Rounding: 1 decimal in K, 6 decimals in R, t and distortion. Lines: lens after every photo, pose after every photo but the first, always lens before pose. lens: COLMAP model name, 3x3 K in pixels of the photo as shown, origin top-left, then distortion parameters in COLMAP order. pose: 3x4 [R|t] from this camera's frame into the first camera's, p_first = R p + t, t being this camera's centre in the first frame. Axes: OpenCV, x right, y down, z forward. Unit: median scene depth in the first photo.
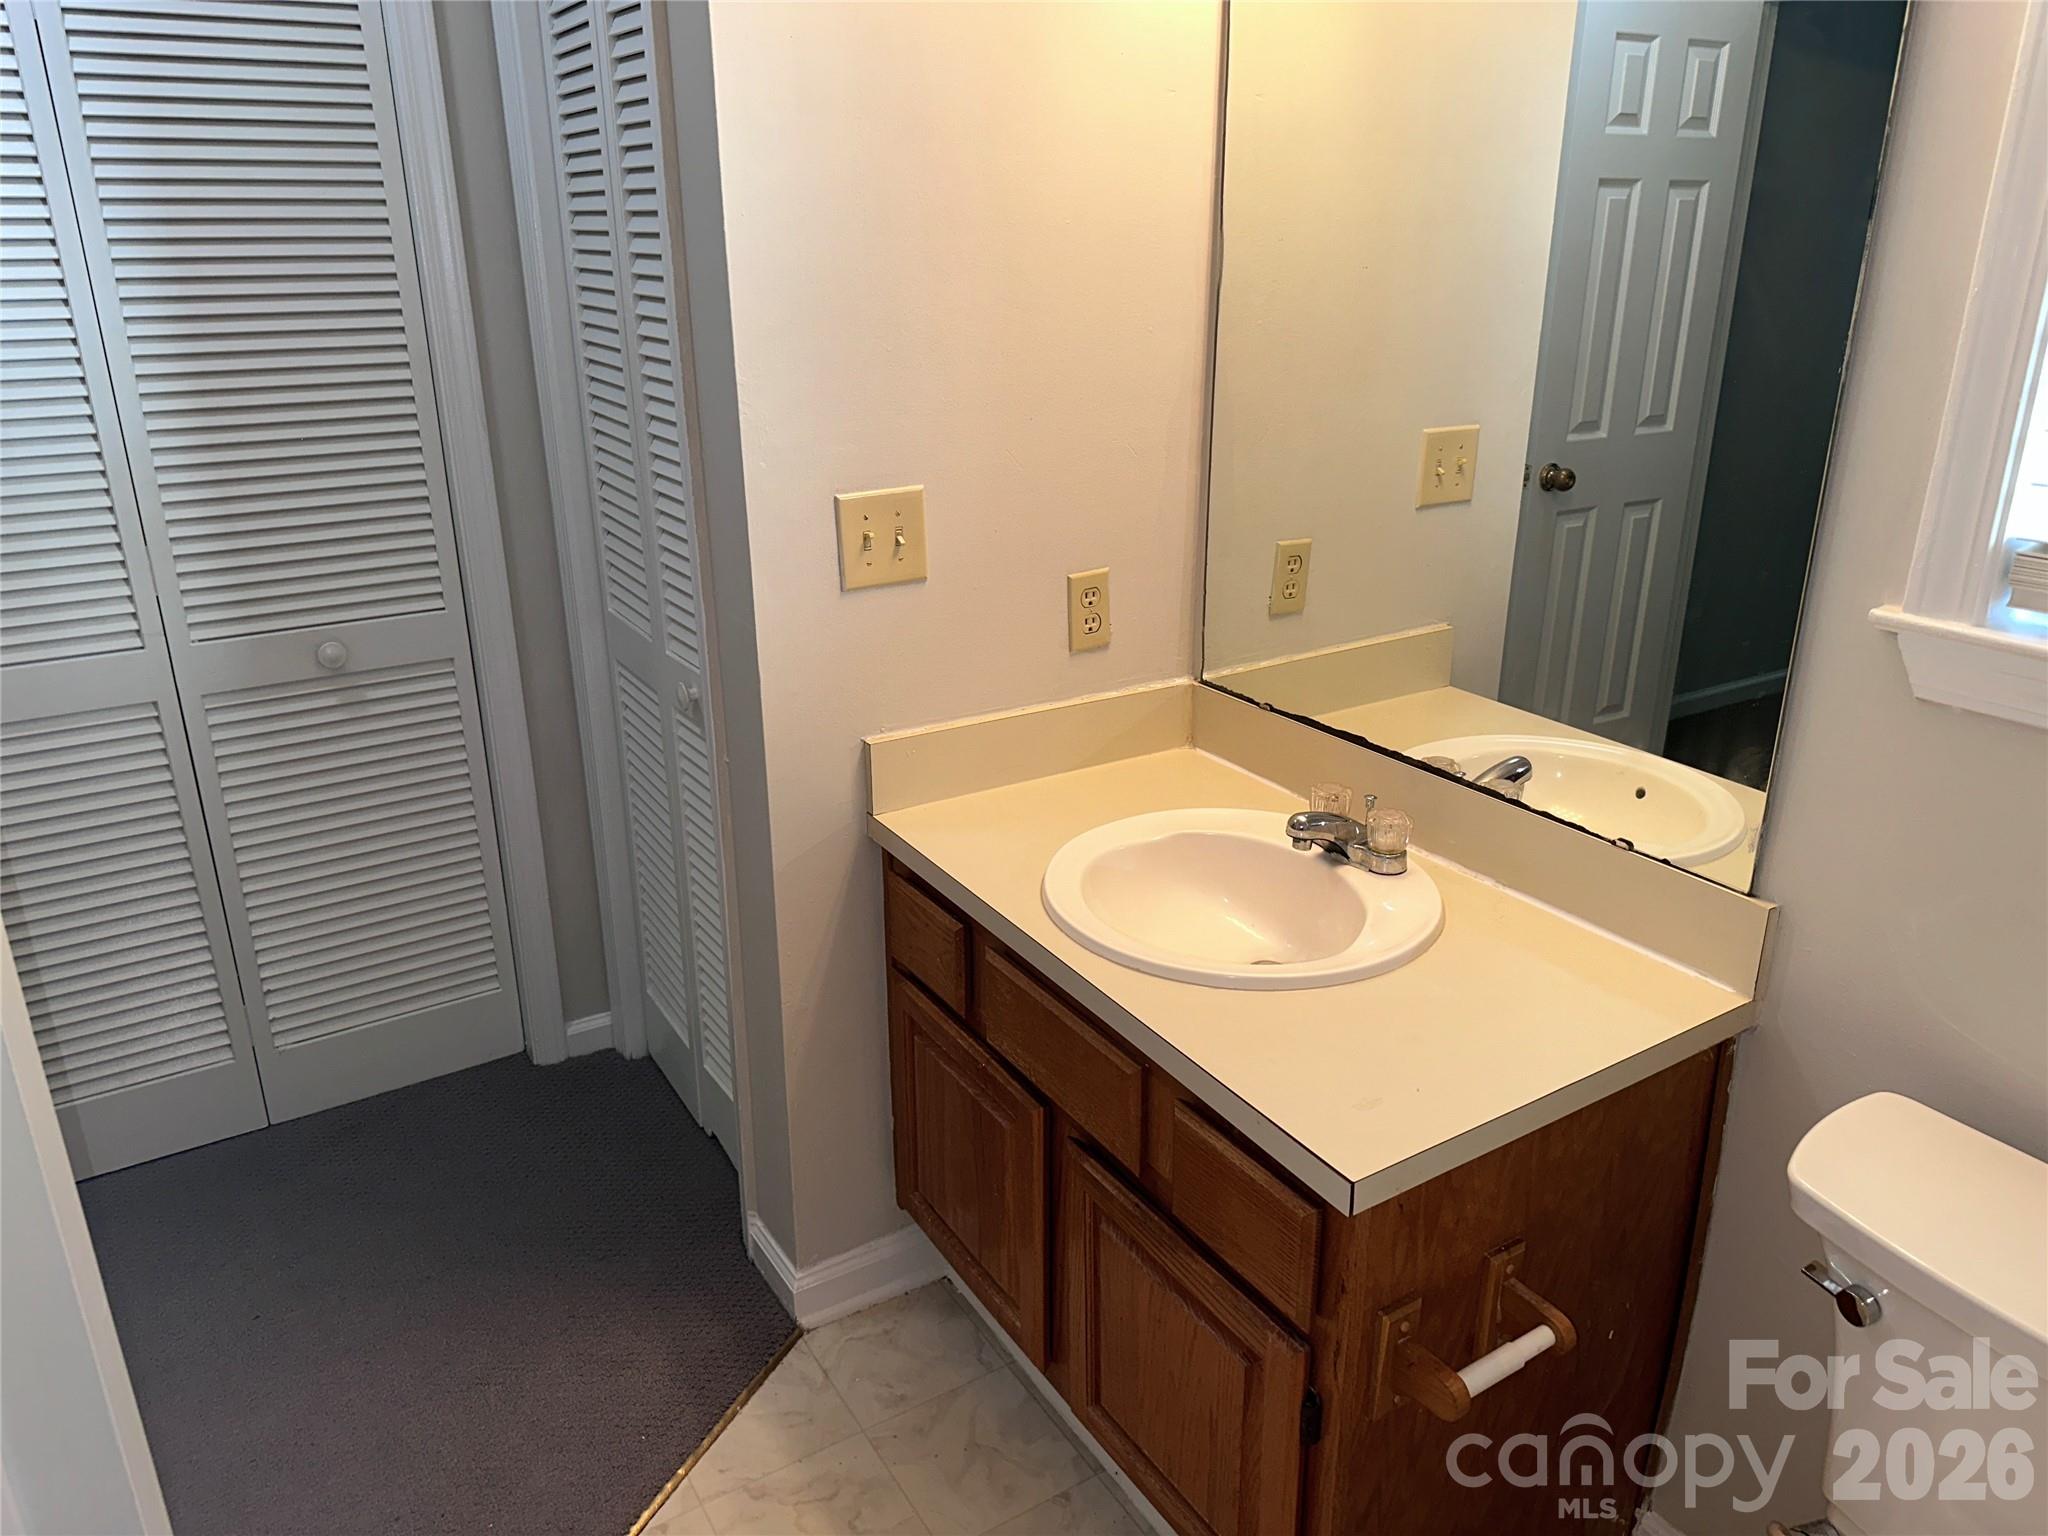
lens RADIAL K [[1460.0, 0, 1026.3], [0, 1460.0, 744.0], [0, 0, 1]] dist [0.111492, -0.168065]
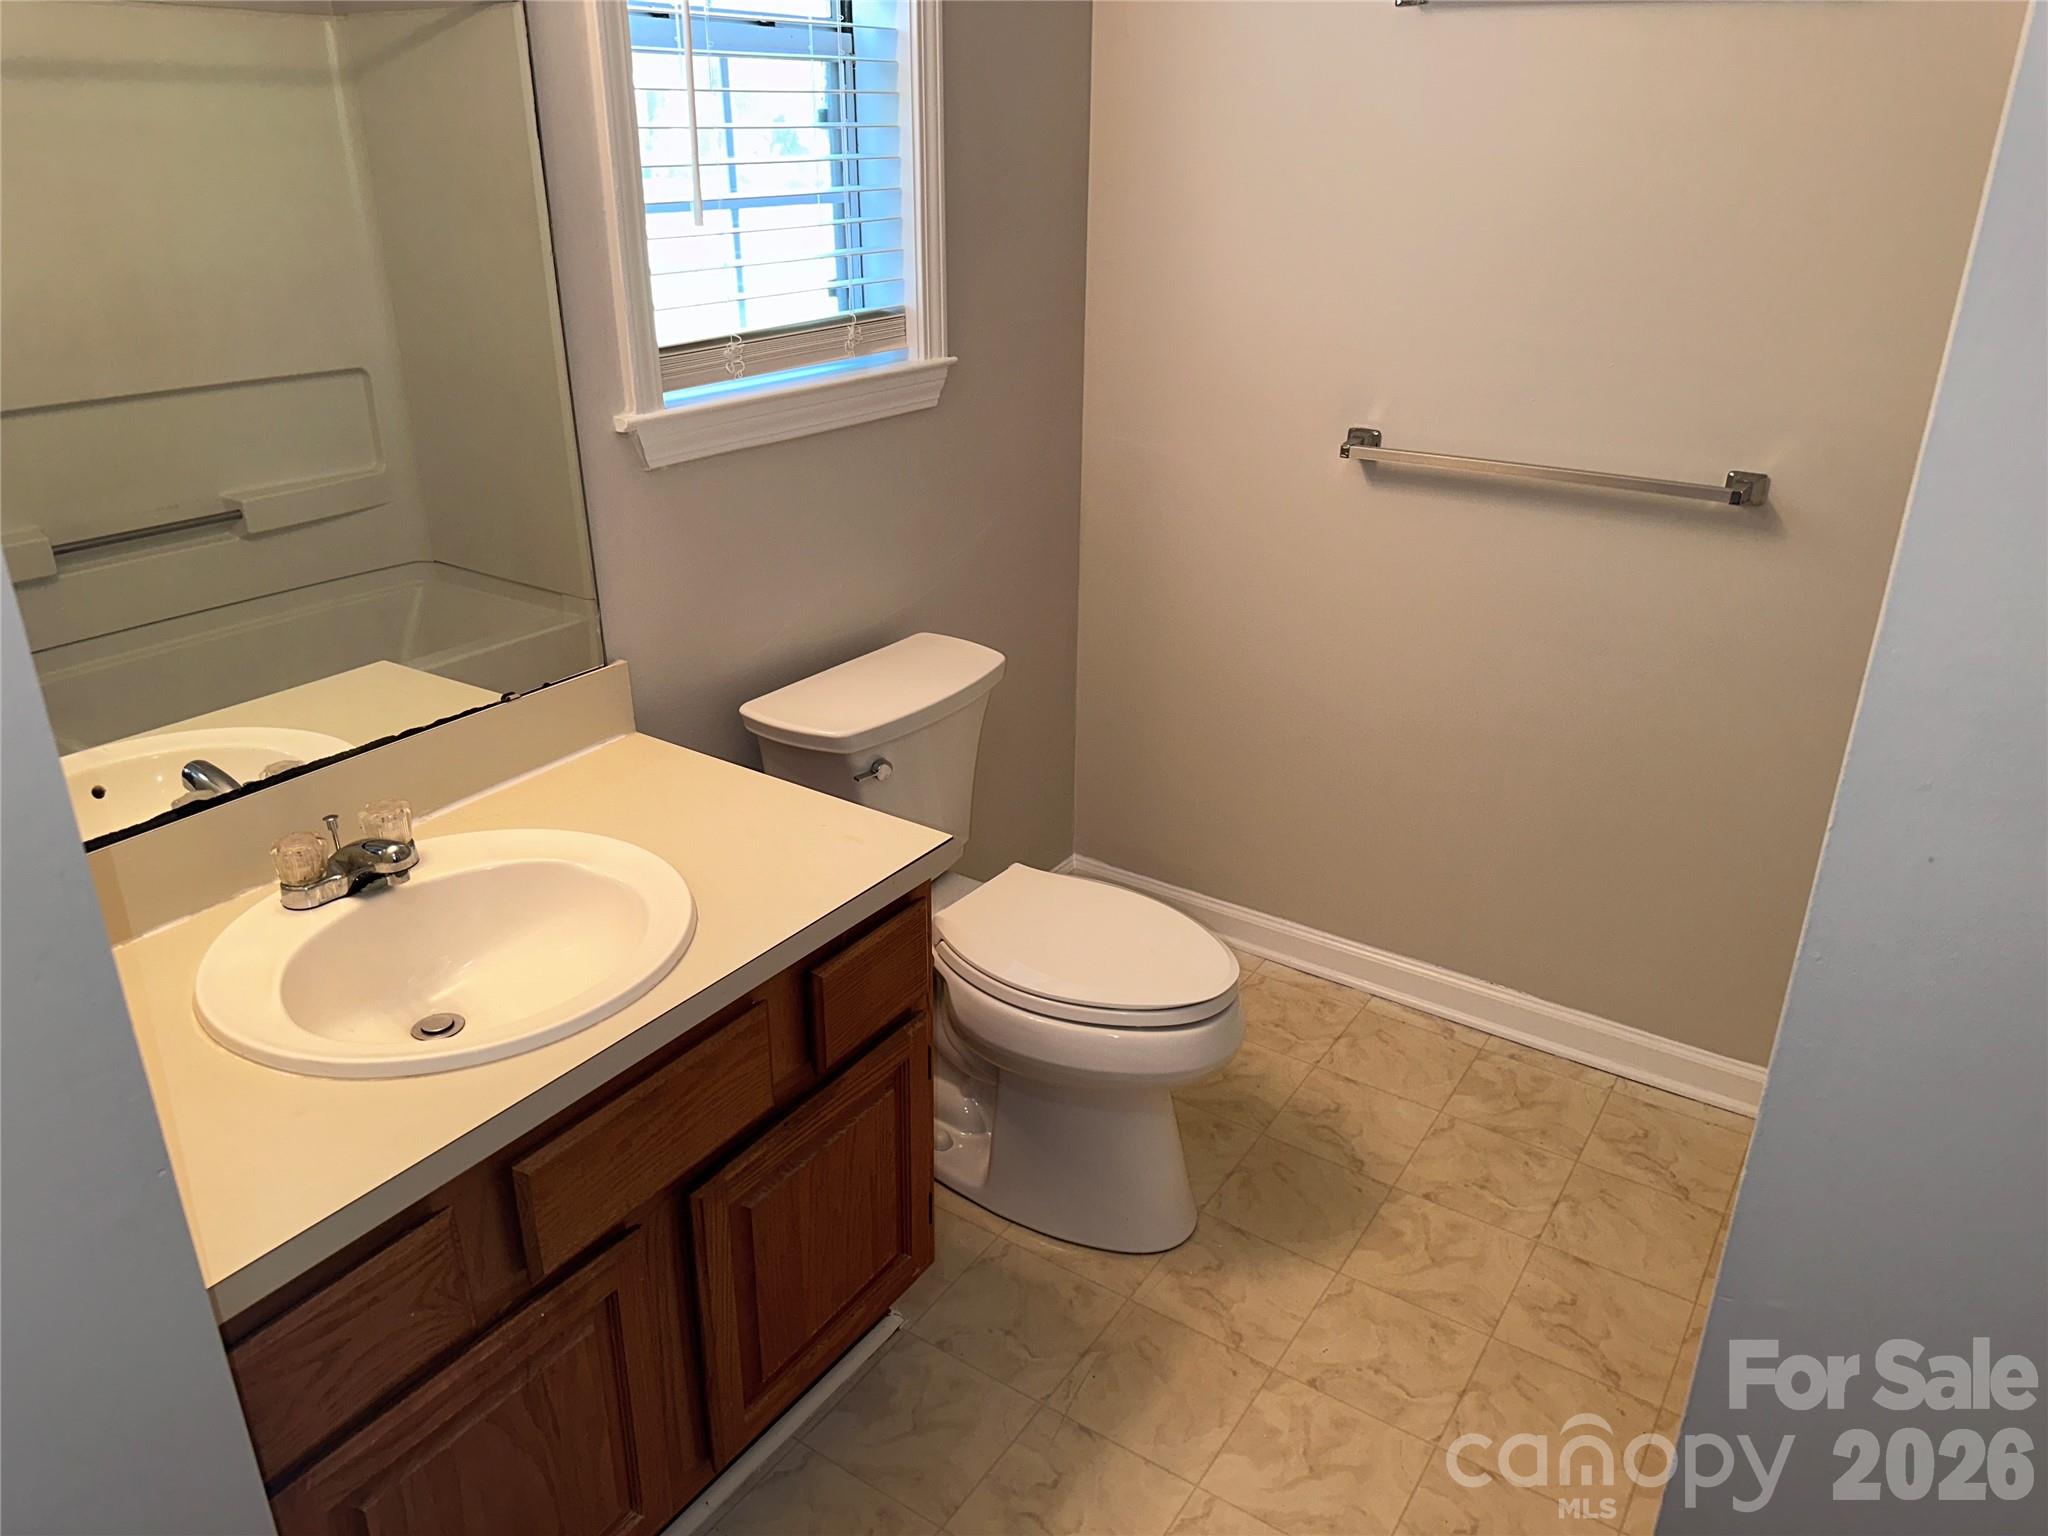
lens RADIAL K [[1460.0, 0, 1026.3], [0, 1460.0, 744.0], [0, 0, 1]] dist [0.111492, -0.168065]
pose [[-0.411704, -0.348026, 0.842246, -0.632807], [0.303733, 0.818962, 0.486875, -0.290364], [-0.859213, 0.456266, -0.231463, 0.808868]]
